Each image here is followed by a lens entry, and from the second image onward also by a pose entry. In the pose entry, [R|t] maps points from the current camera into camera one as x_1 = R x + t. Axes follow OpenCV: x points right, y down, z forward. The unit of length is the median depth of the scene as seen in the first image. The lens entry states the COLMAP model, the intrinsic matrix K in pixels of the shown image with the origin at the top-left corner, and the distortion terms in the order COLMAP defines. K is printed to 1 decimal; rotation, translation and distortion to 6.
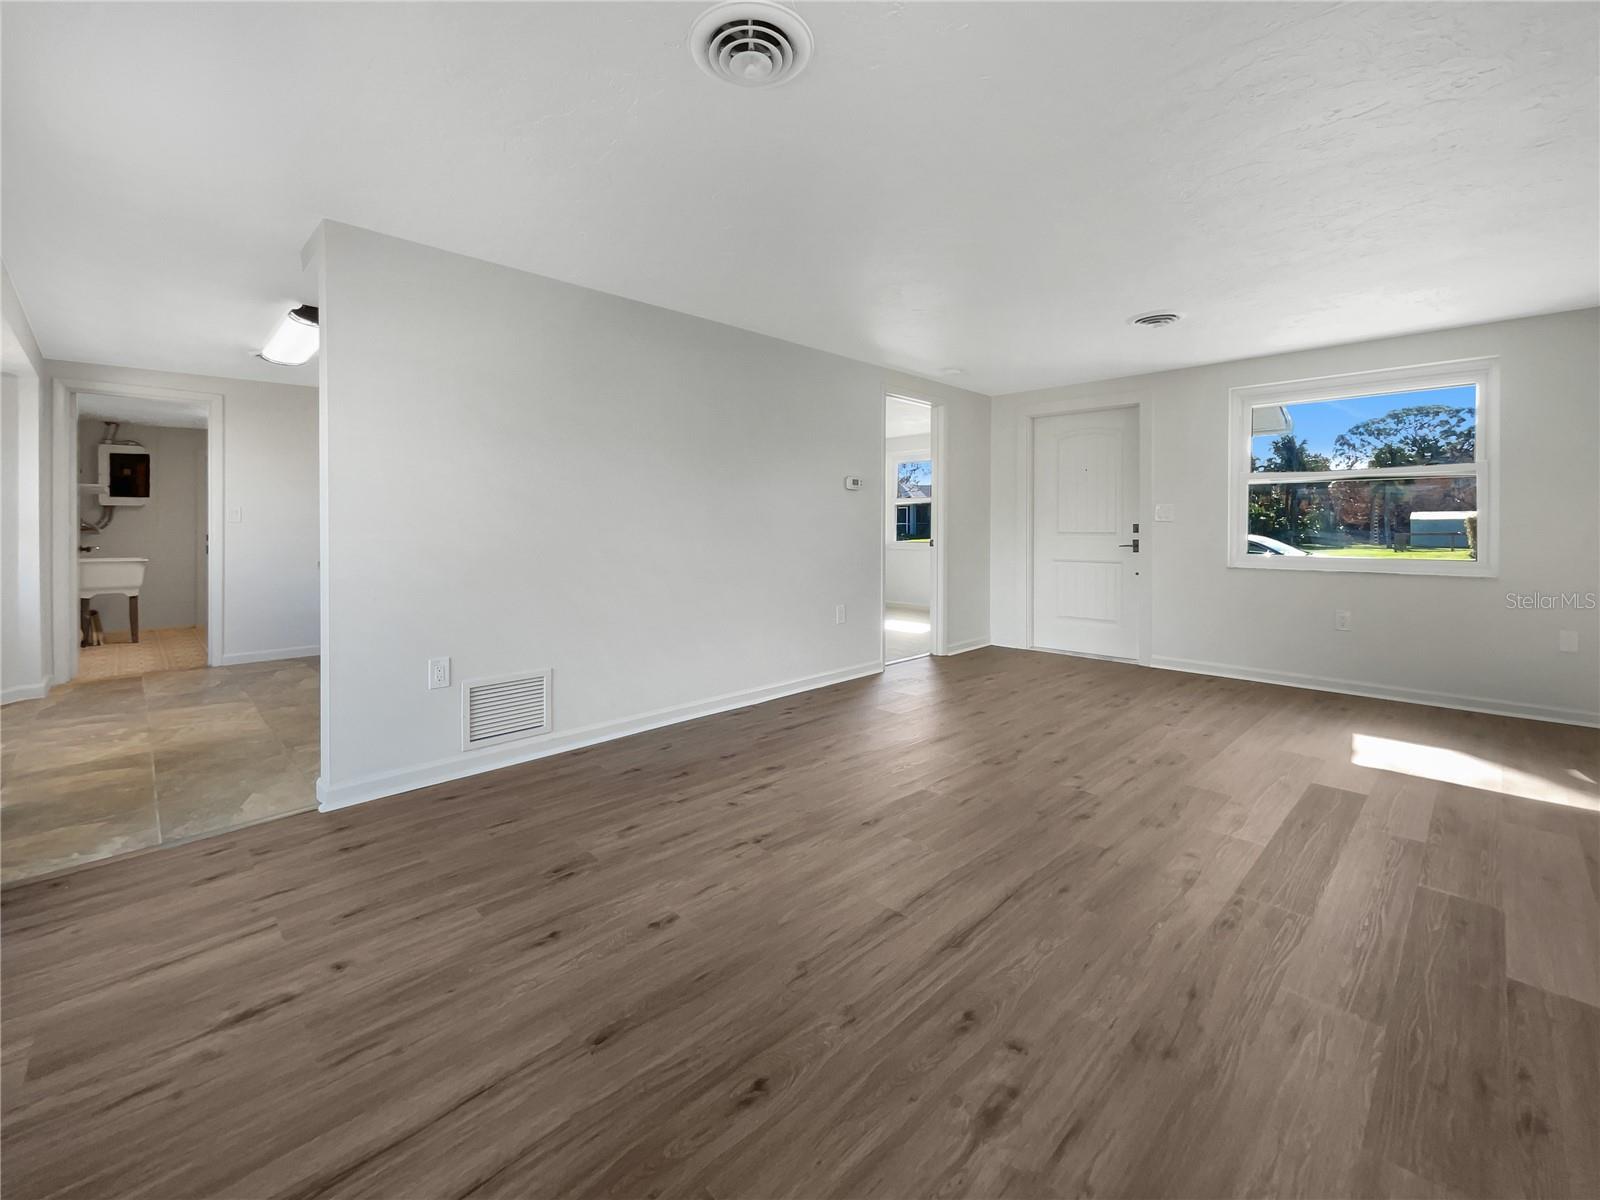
lens RADIAL K [[661.5, 0, 782.0], [0, 661.5, 532.3], [0, 0, 1]] dist [-0.001333, 0.002050]
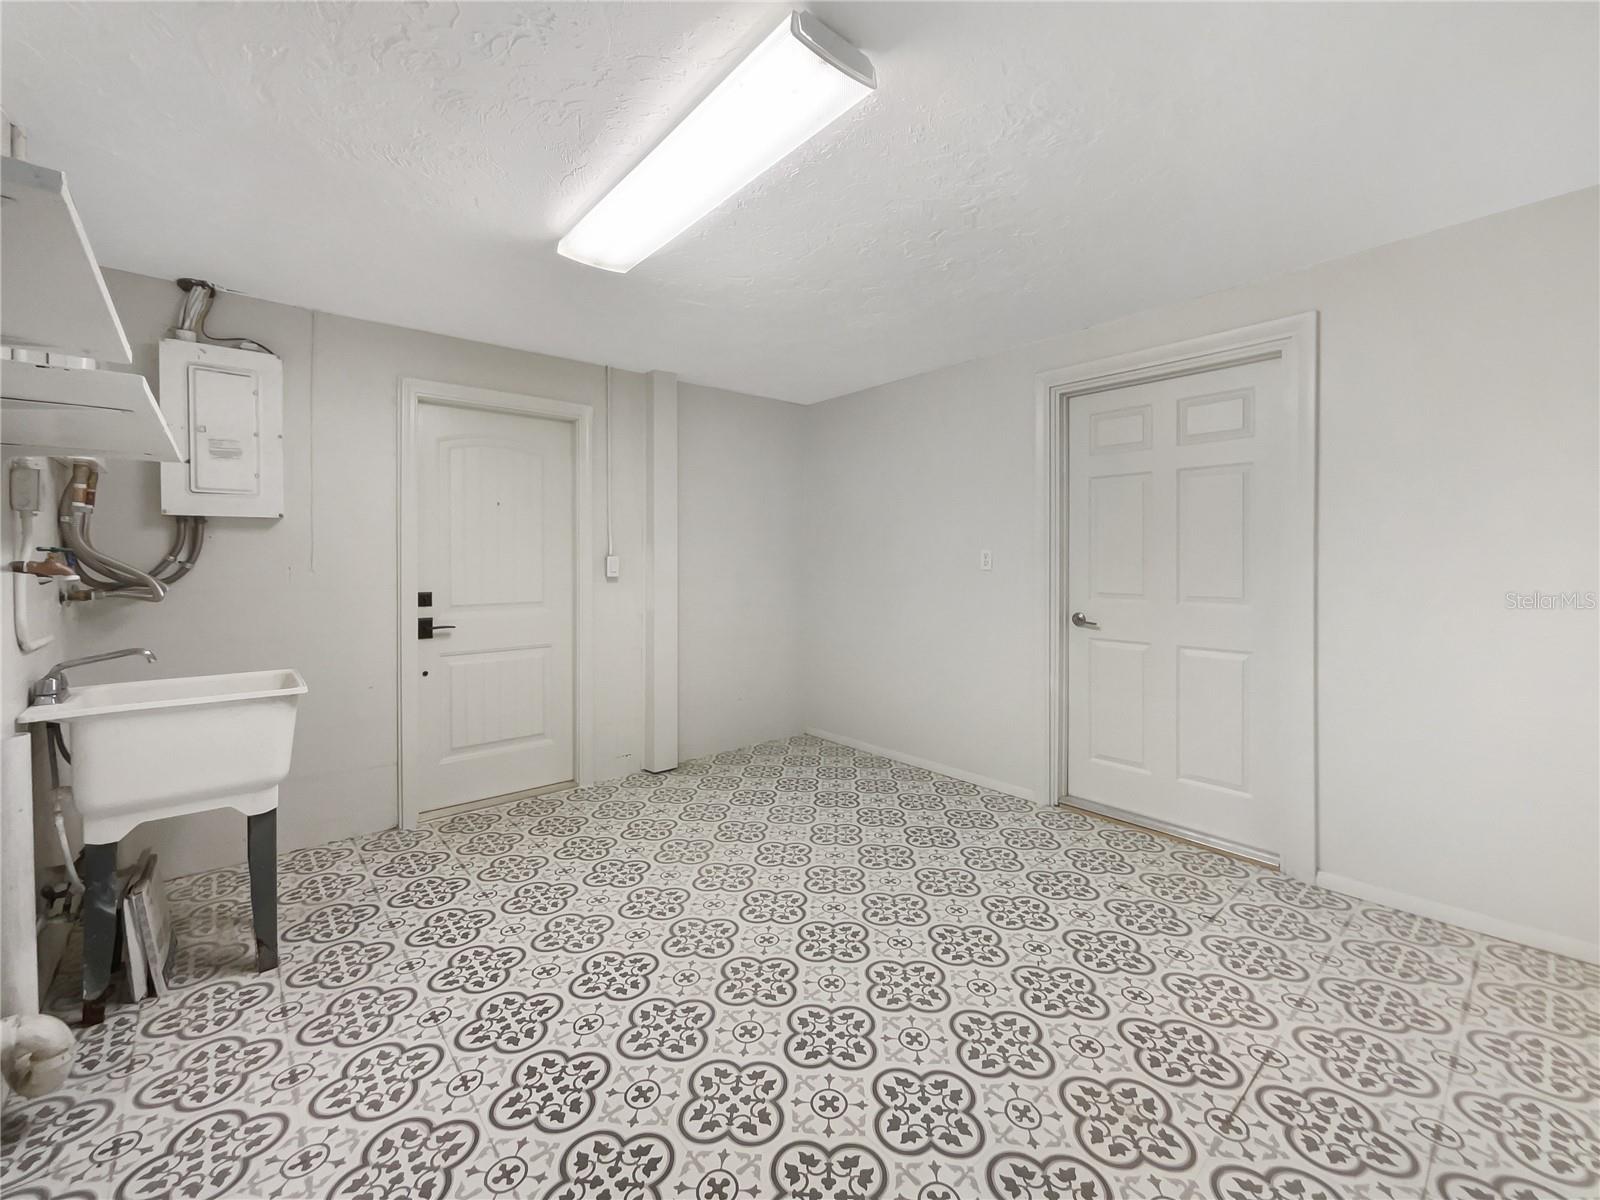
lens RADIAL K [[661.5, 0, 795.8], [0, 661.5, 563.1], [0, 0, 1]] dist [-0.001333, 0.002050]
pose [[0.997626, -0.001212, -0.068847, -0.715159], [0.001379, 0.999996, 0.002377, -0.016715], [0.068844, -0.002467, 0.997624, 0.715009]]
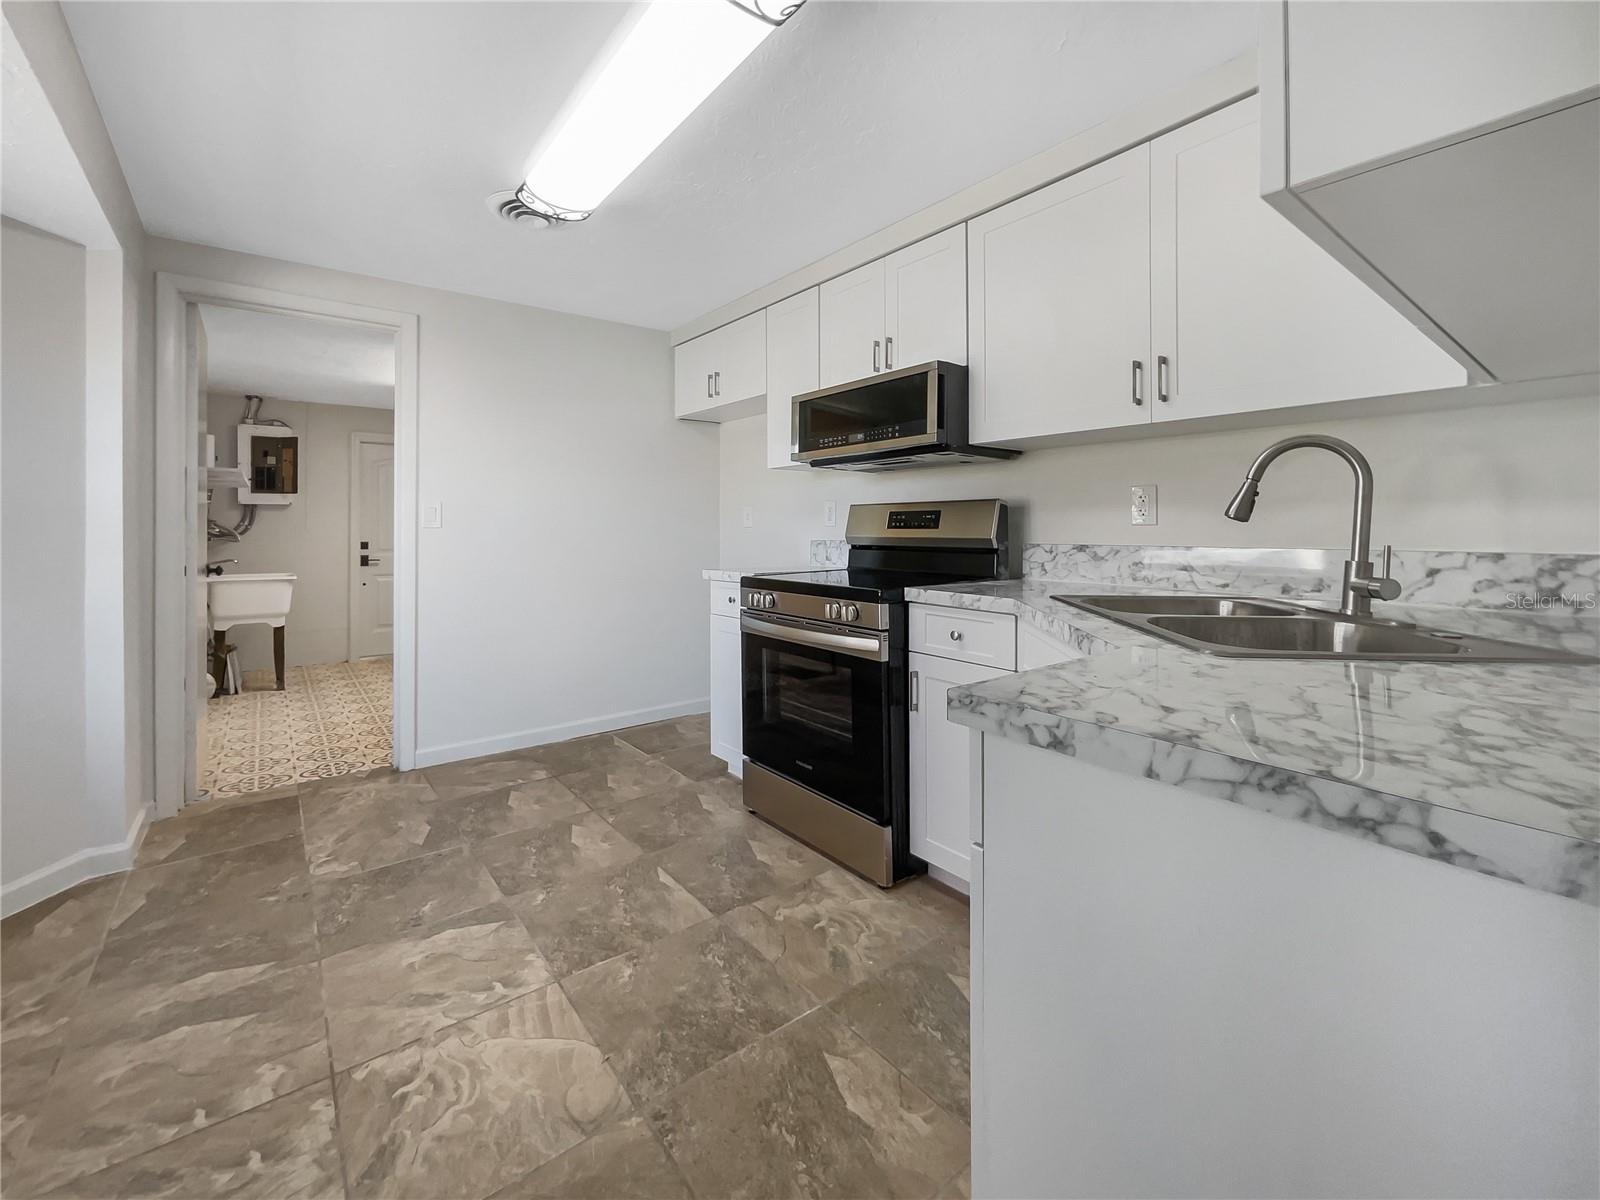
lens RADIAL K [[661.5, 0, 778.6], [0, 661.5, 531.9], [0, 0, 1]] dist [-0.001333, 0.002050]
pose [[0.992365, -0.000102, -0.123334, -0.338185], [-0.000266, 0.999996, -0.002969, -0.006525], [0.123334, 0.002979, 0.992361, 0.338459]]
